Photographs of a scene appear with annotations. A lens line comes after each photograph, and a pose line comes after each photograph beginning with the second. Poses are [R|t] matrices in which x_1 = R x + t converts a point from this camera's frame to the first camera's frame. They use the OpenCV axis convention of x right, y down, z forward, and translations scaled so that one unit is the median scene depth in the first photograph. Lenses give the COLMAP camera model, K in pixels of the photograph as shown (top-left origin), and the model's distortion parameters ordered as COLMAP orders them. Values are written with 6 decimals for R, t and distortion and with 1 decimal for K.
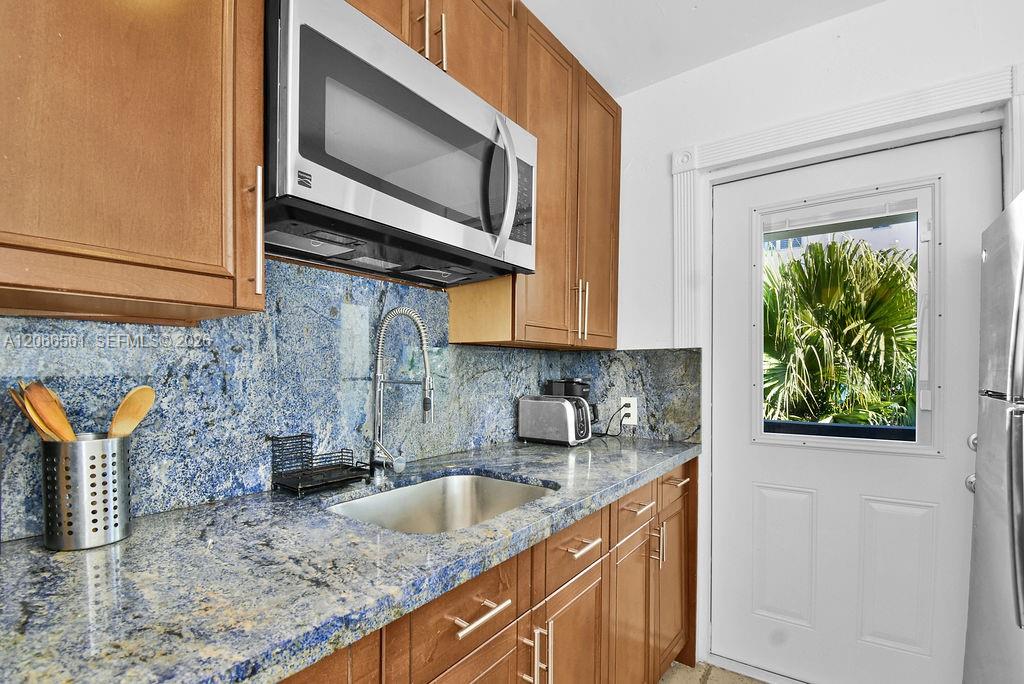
lens RADIAL K [[469.3, 0, 524.0], [0, 469.3, 380.0], [0, 0, 1]] dist [-0.001842, -0.007690]
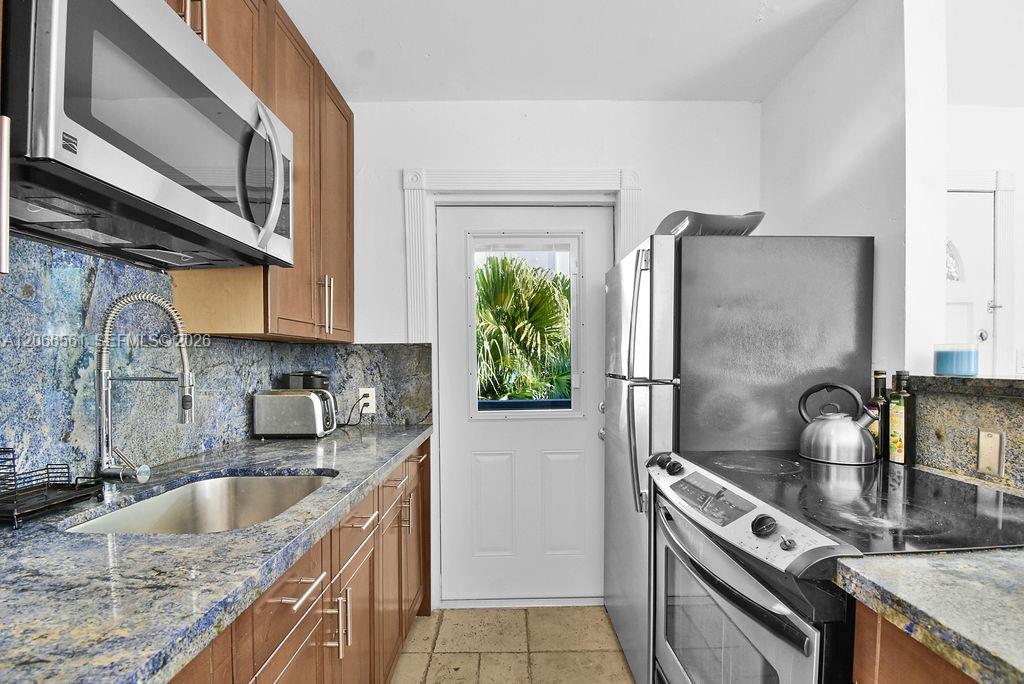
lens RADIAL K [[469.3, 0, 519.3], [0, 469.3, 372.1], [0, 0, 1]] dist [-0.001842, -0.007690]
pose [[0.806362, -0.020700, 0.591060, -0.205987], [0.019600, 0.999774, 0.008275, -0.001162], [-0.591097, 0.004912, 0.806585, -0.108287]]
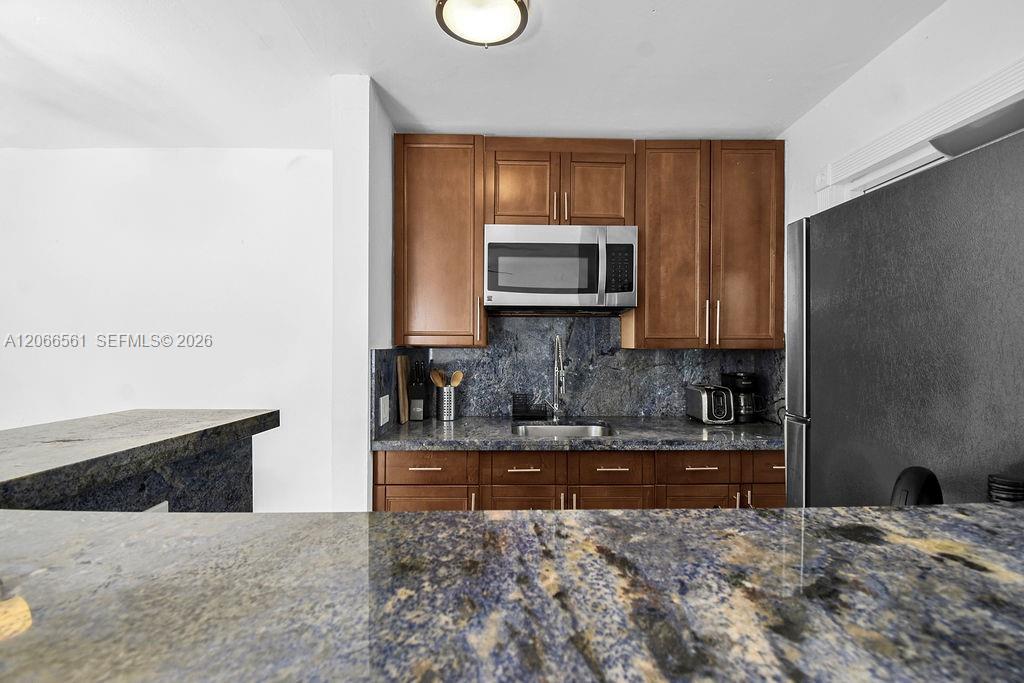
lens RADIAL K [[467.0, 0, 512.9], [0, 467.0, 344.9], [0, 0, 1]] dist [0.005477, -0.000090]
pose [[0.584123, -0.001480, -0.811664, 1.207600], [-0.017897, 0.999732, -0.014703, -0.075722], [0.811468, 0.023115, 0.583940, -0.322297]]
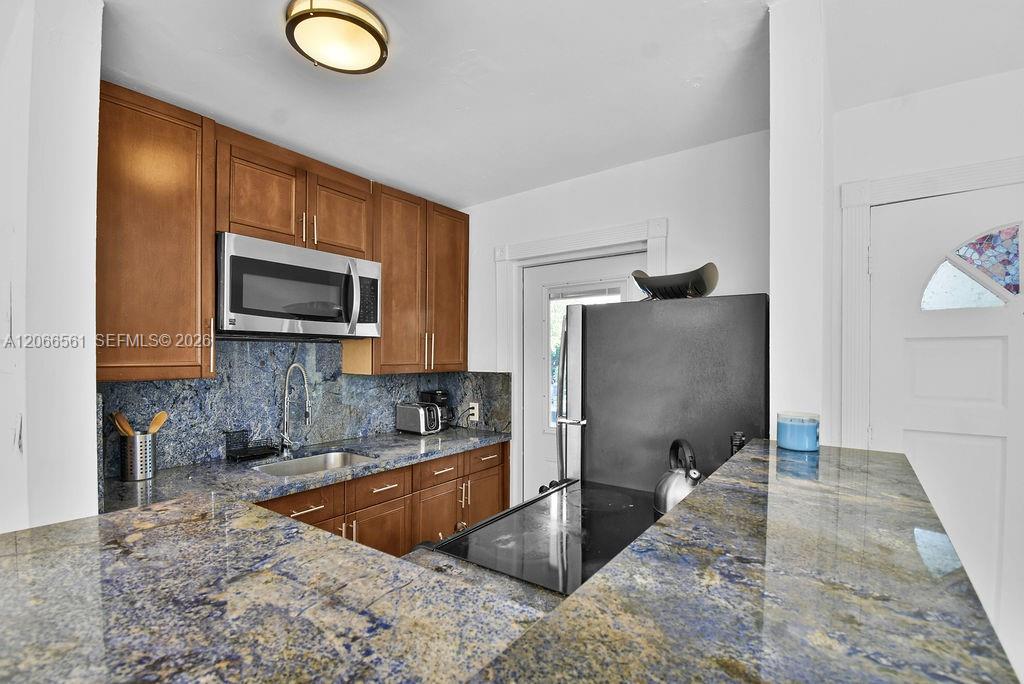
lens RADIAL K [[469.3, 0, 527.7], [0, 469.3, 356.7], [0, 0, 1]] dist [-0.001842, -0.007690]
pose [[0.999991, -0.000659, -0.004168, 0.653725], [0.000592, 0.999870, -0.016123, -0.142252], [0.004178, 0.016120, 0.999861, -0.853682]]
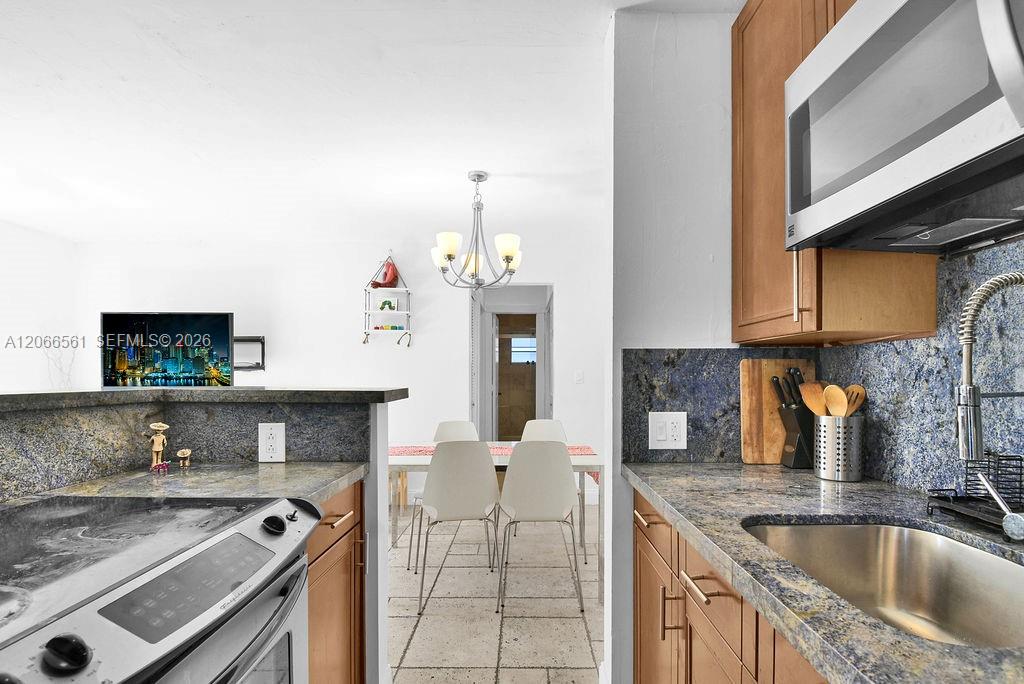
lens RADIAL K [[469.3, 0, 518.4], [0, 469.3, 372.1], [0, 0, 1]] dist [-0.001842, -0.007690]
pose [[-0.823331, -0.005950, -0.567530, 0.600658], [-0.013145, 0.999877, 0.008587, -0.019663], [0.567409, 0.014530, -0.823308, 1.085375]]
